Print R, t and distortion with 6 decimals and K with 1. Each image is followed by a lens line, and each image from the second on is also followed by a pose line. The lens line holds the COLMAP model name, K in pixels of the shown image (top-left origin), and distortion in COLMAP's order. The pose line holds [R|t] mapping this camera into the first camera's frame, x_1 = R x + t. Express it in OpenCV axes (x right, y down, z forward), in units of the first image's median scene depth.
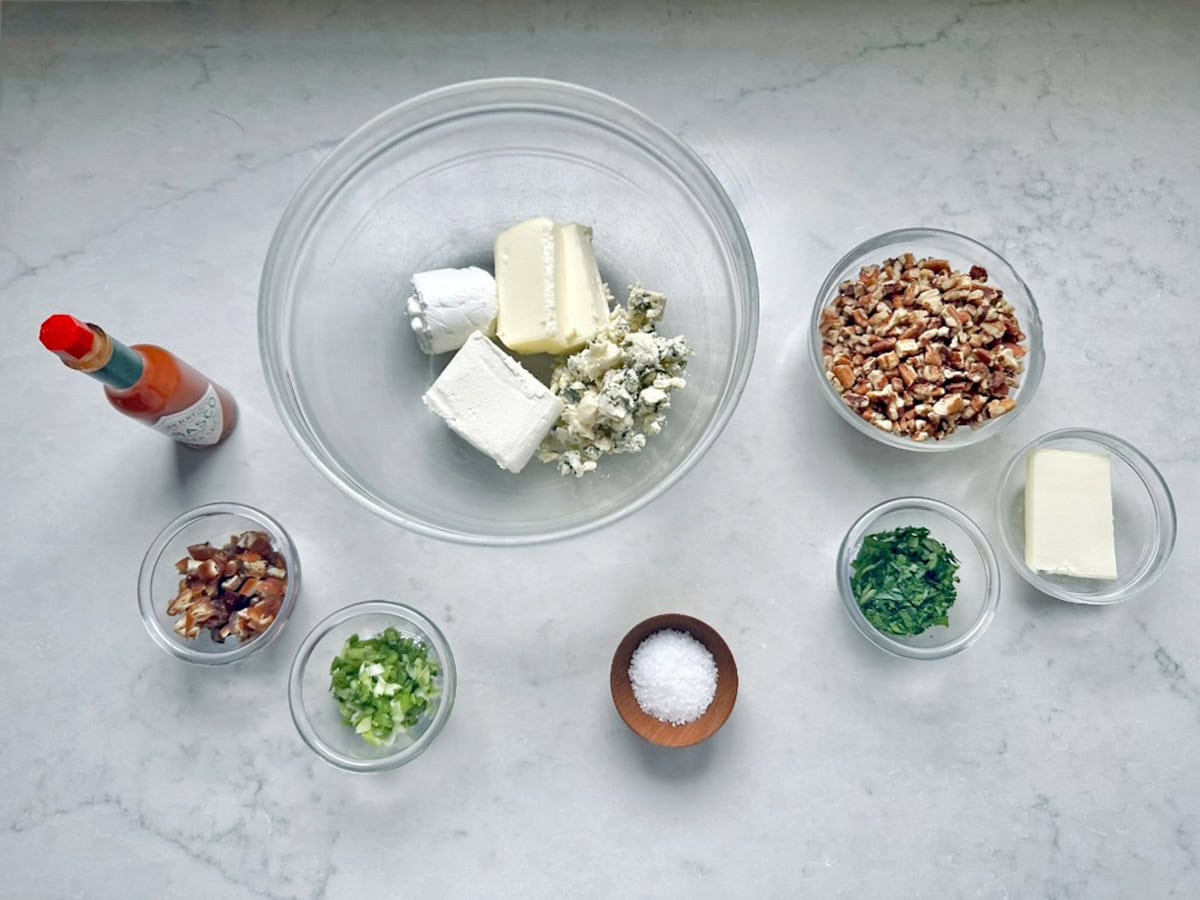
lens RADIAL K [[826.6, 0, 604.0], [0, 826.6, 444.3], [0, 0, 1]] dist [-0.004884, -0.003356]
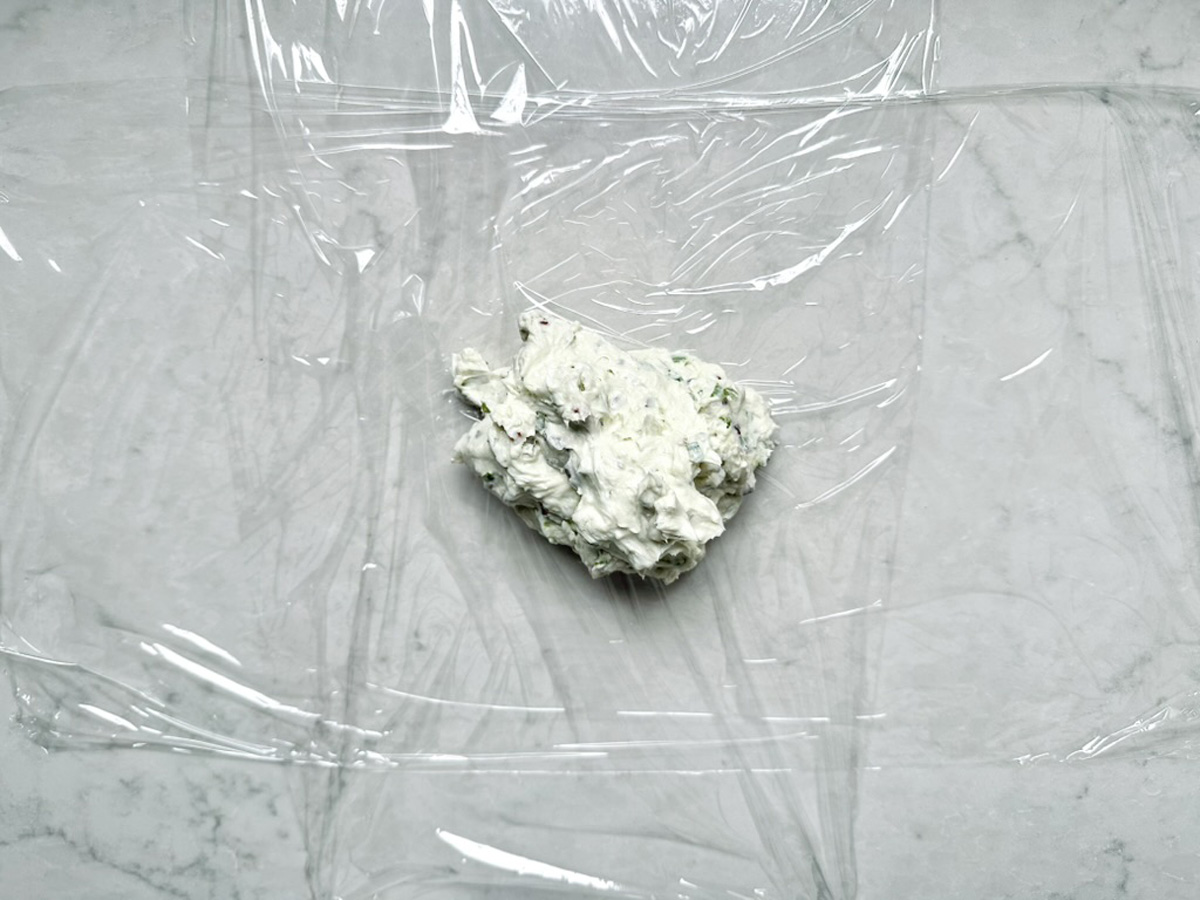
lens RADIAL K [[826.6, 0, 599.7], [0, 826.6, 452.0], [0, 0, 1]] dist [-0.004884, -0.003356]
pose [[0.999832, 0.005450, -0.017474, -0.000360], [-0.005134, 0.999824, 0.018071, 0.005012], [0.017570, -0.017979, 0.999684, 0.134472]]
